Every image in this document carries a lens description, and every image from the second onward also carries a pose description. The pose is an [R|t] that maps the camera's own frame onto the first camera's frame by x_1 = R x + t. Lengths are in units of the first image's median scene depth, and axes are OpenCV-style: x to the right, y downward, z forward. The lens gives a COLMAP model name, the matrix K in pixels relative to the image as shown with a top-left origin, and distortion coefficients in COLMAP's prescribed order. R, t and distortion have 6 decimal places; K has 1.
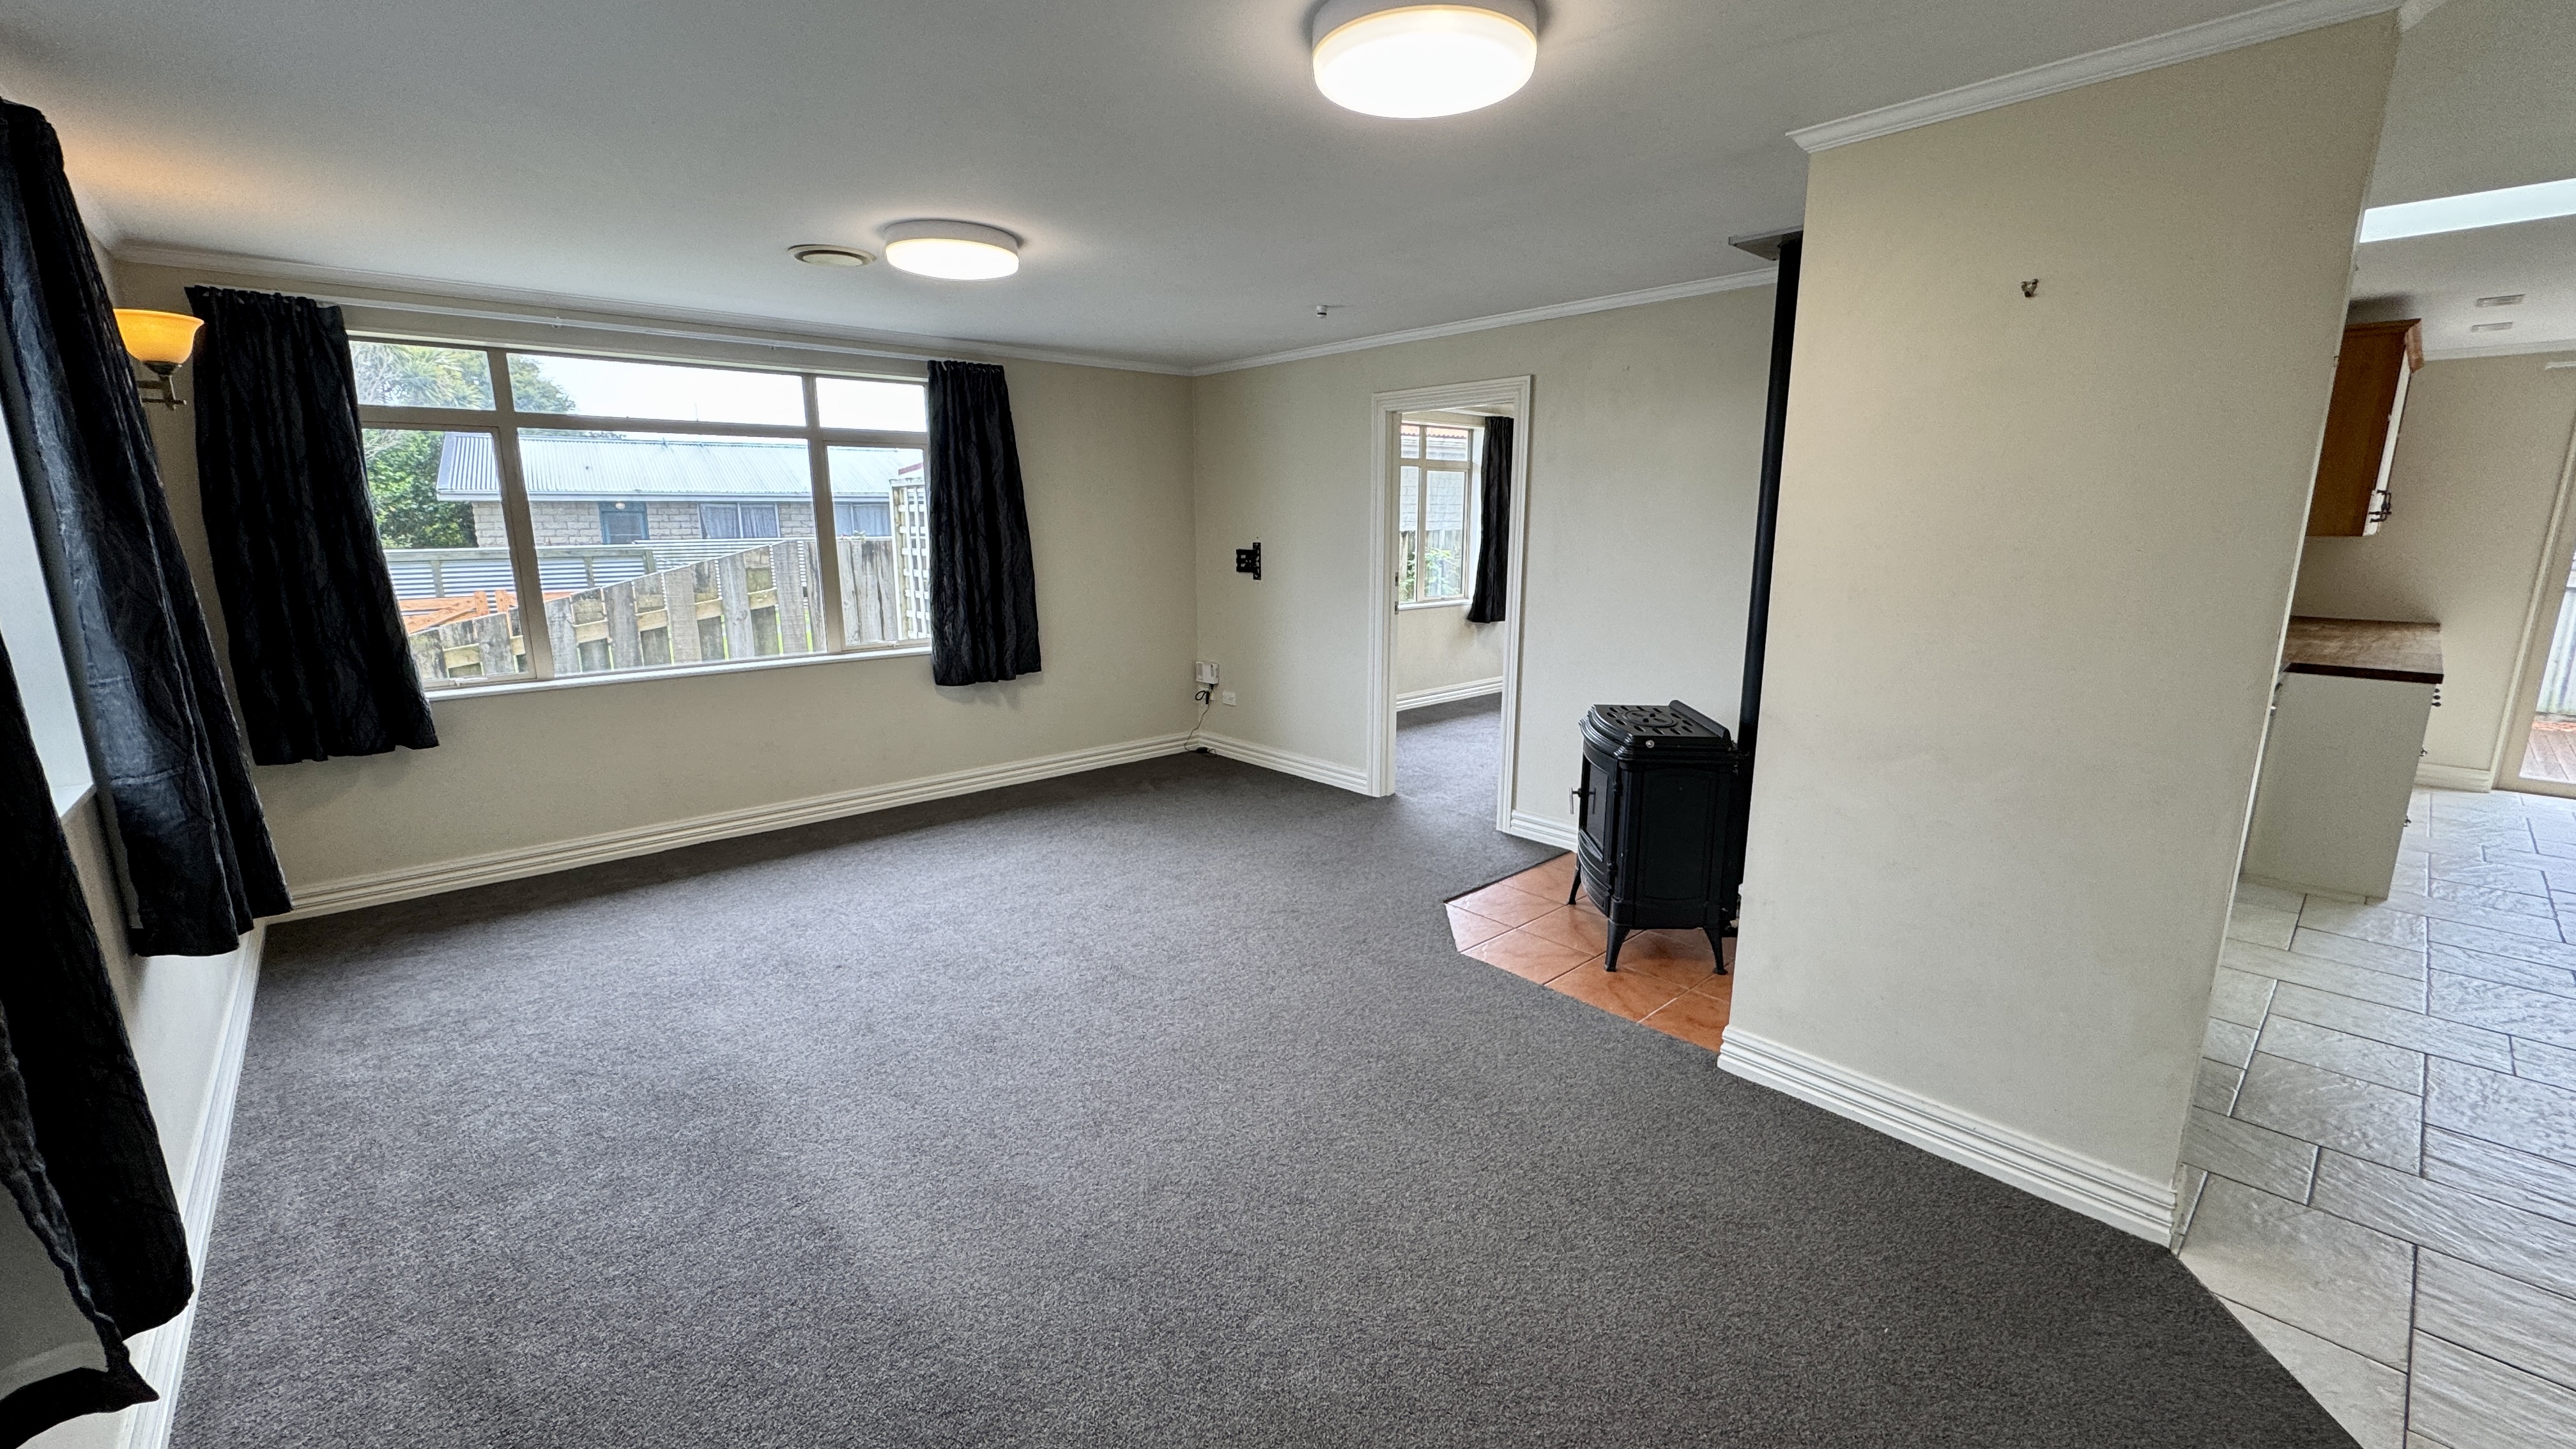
lens RADIAL K [[1031.6, 0, 1281.9], [0, 1031.6, 729.2], [0, 0, 1]] dist [0.001215, 0.000082]
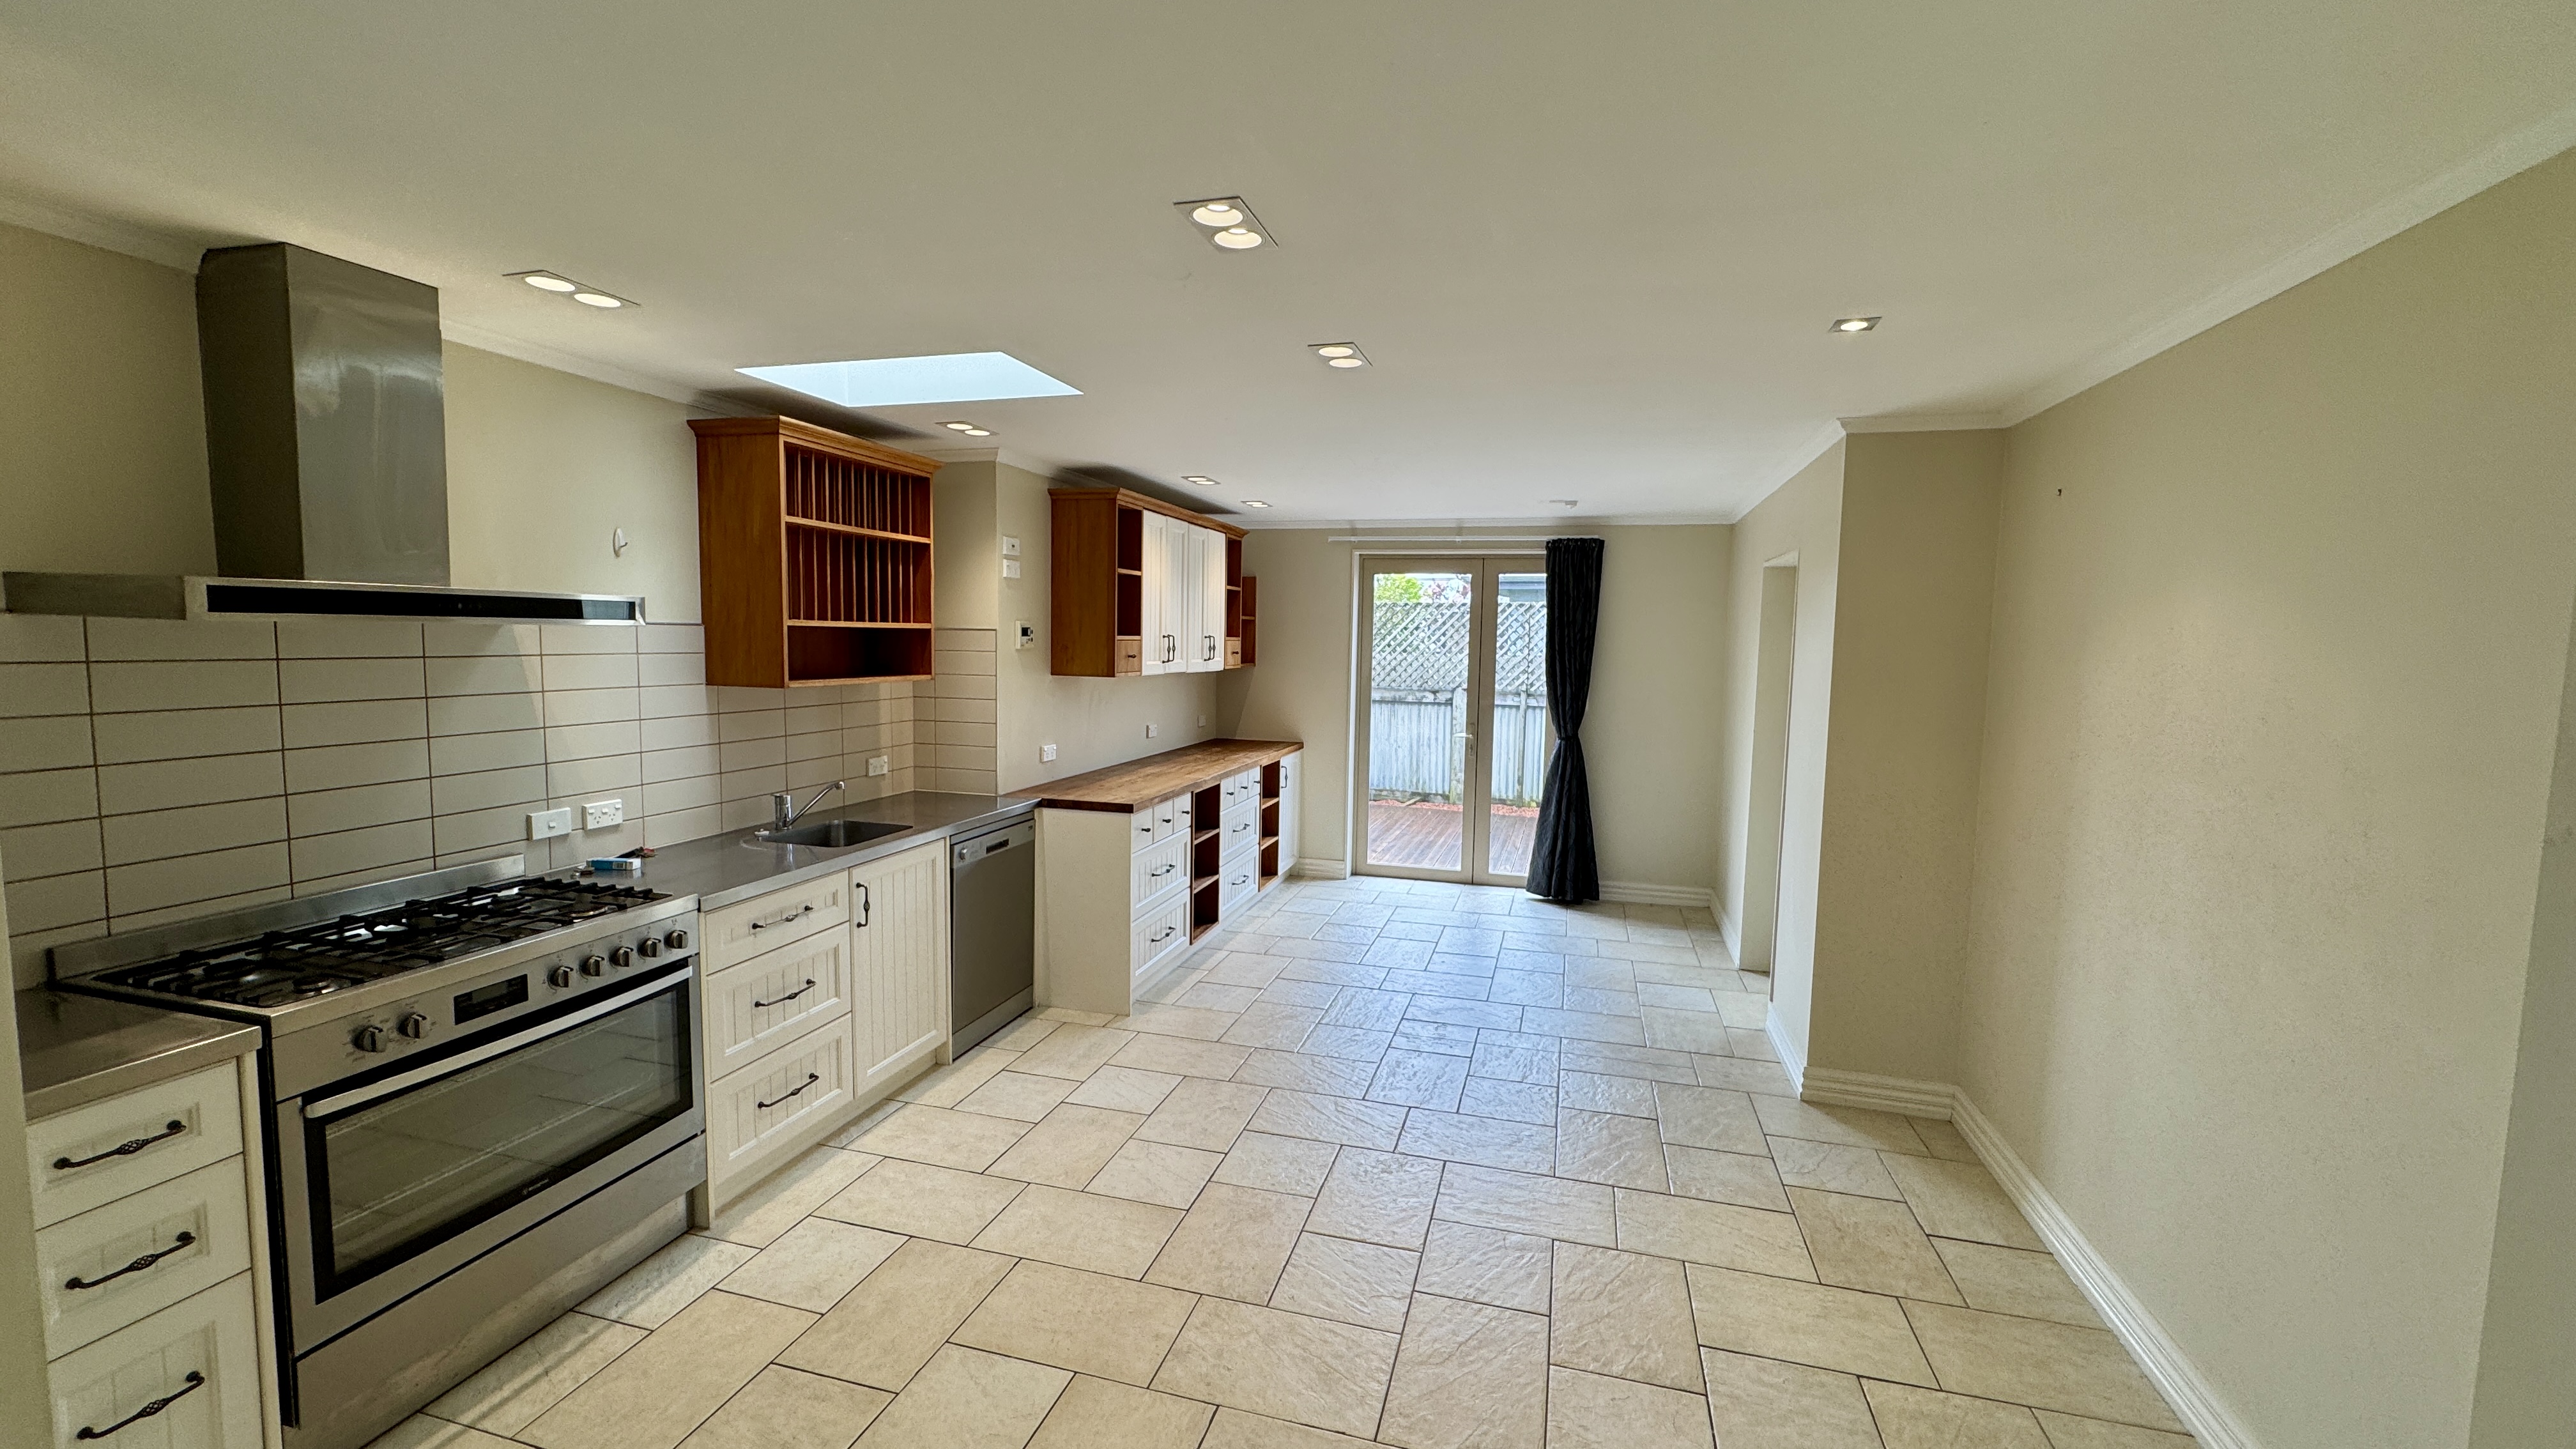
lens RADIAL K [[1031.6, 0, 1288.5], [0, 1031.6, 725.0], [0, 0, 1]] dist [0.001215, 0.000082]
pose [[0.837256, -0.027237, 0.546132, 0.441242], [0.092076, 0.991520, -0.091710, -0.014030], [-0.539003, 0.127070, 0.832664, -0.010272]]
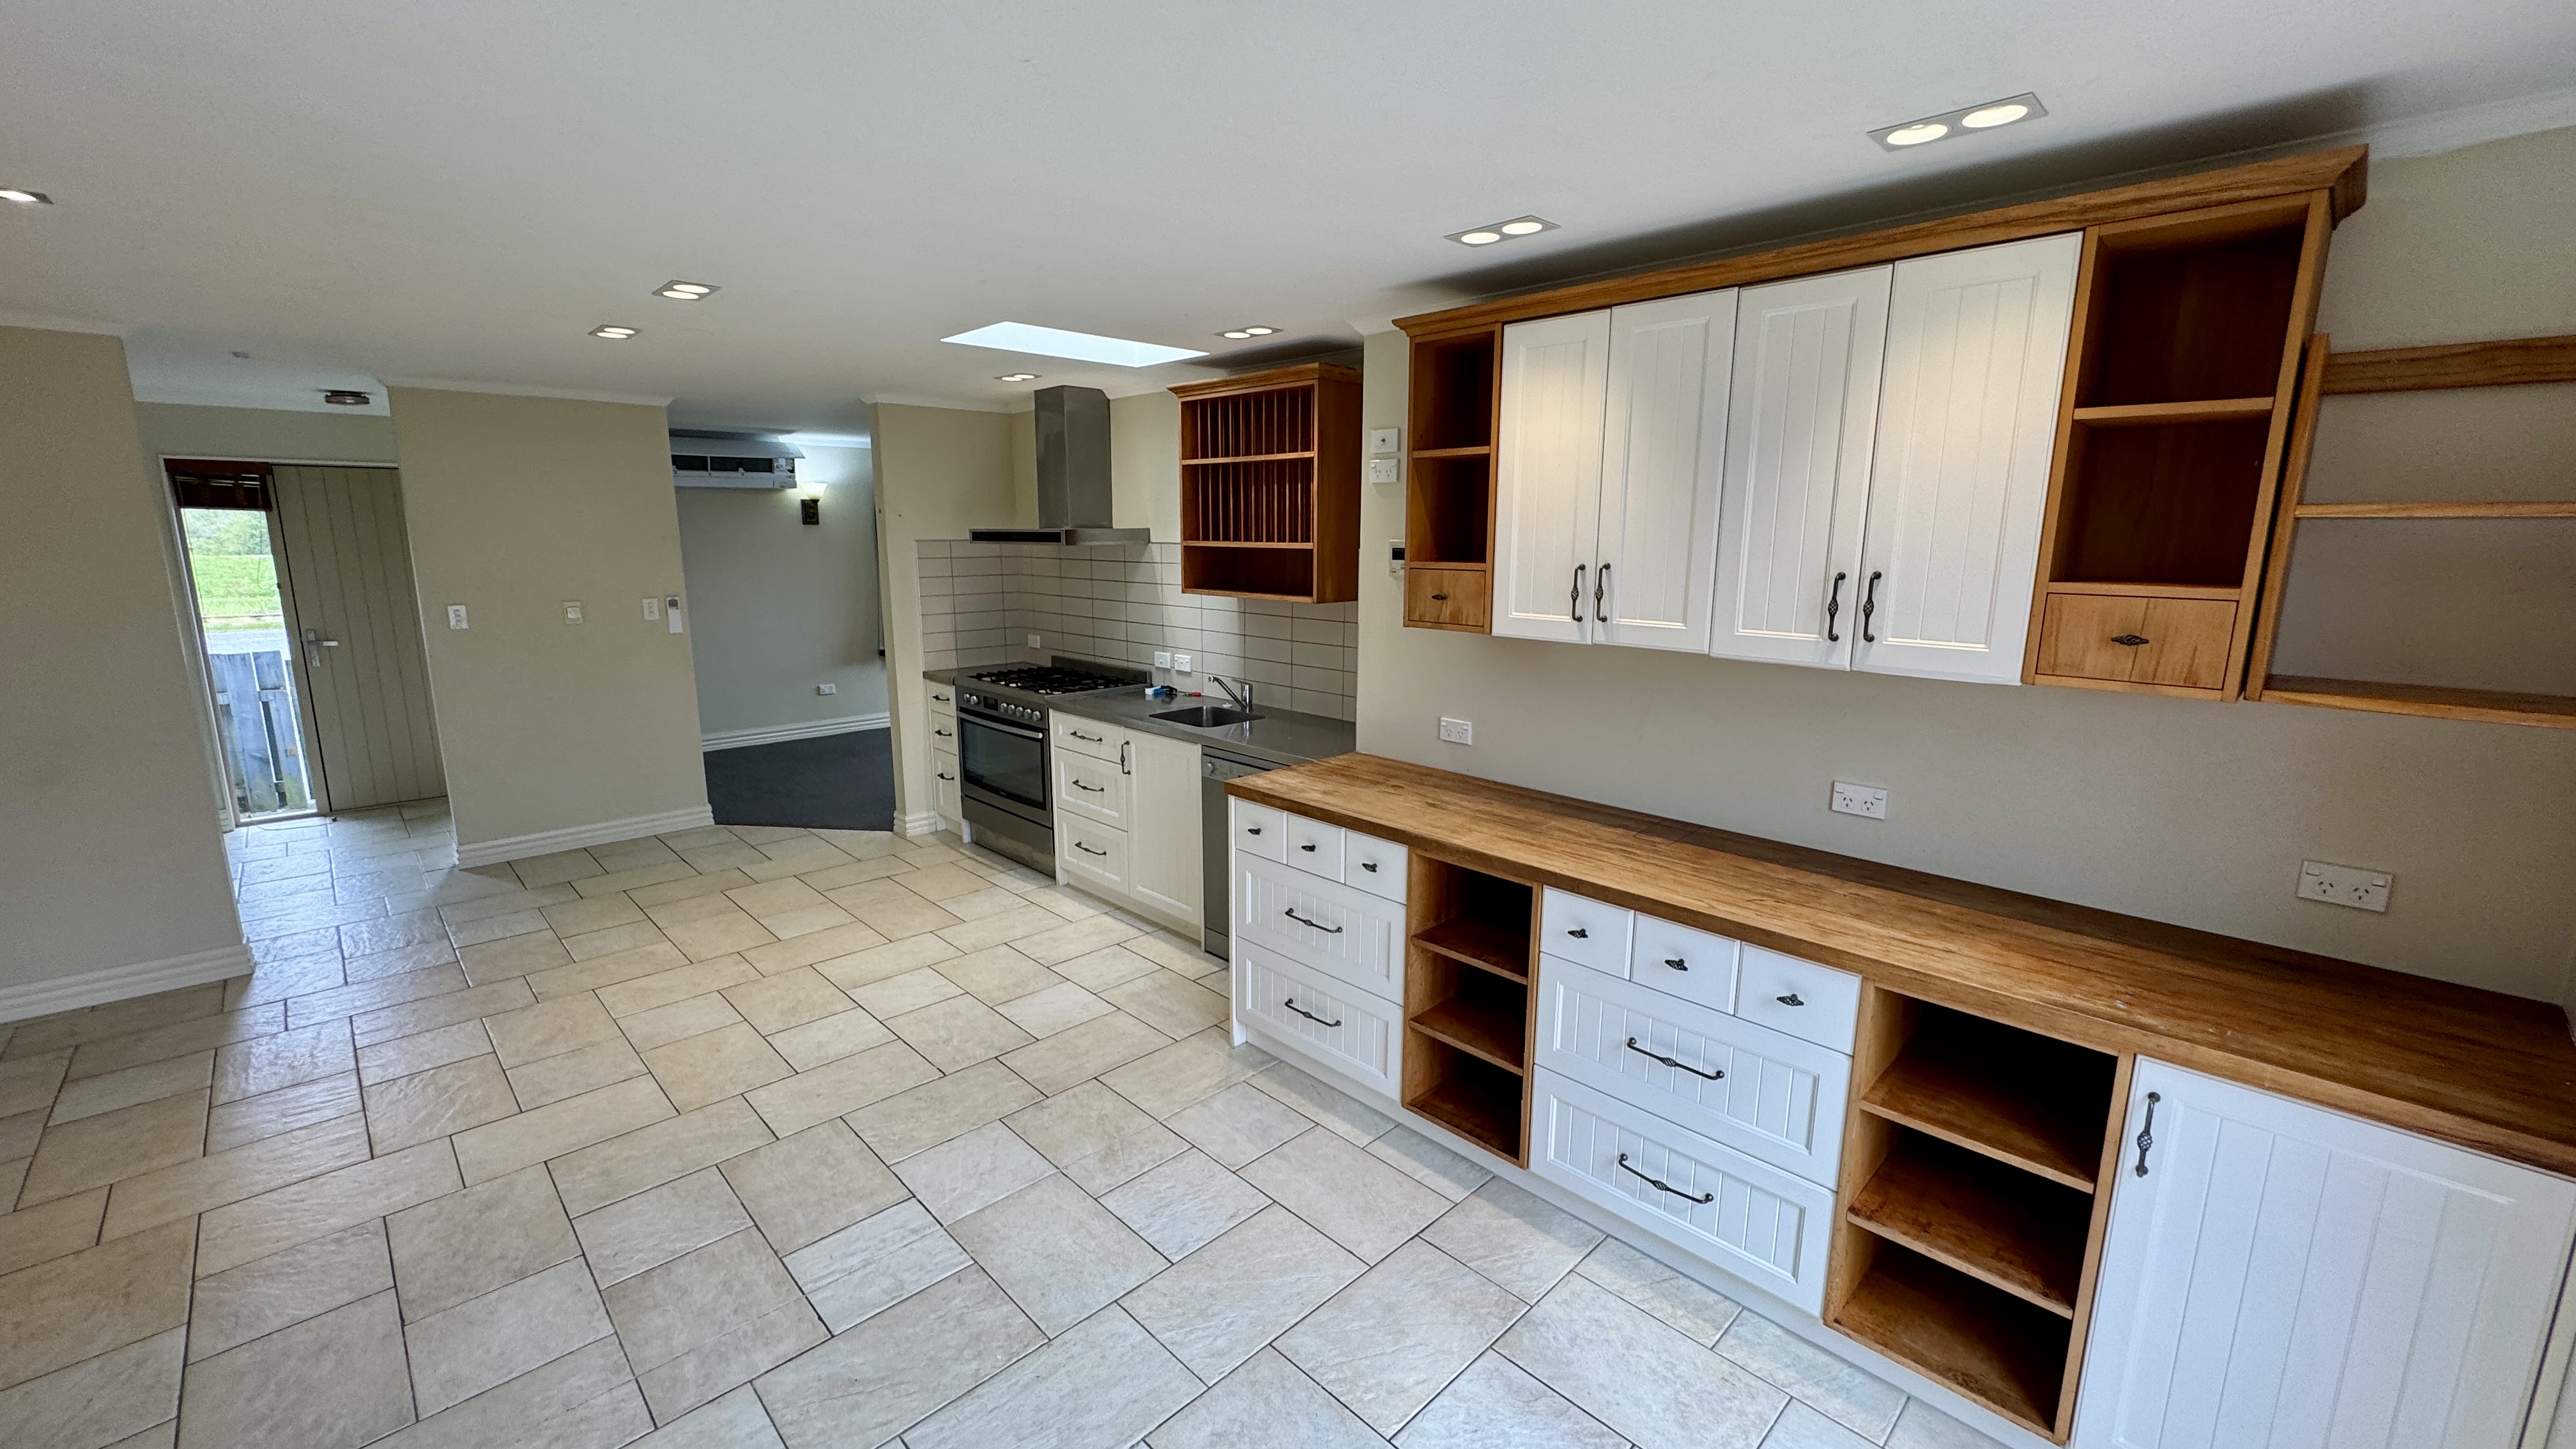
lens RADIAL K [[1031.6, 0, 1284.3], [0, 1031.6, 730.2], [0, 0, 1]] dist [0.001215, 0.000082]
pose [[0.047073, 0.197179, -0.979237, 1.271957], [-0.212412, 0.959878, 0.183070, -0.167664], [0.976046, 0.199384, 0.087068, 0.629856]]
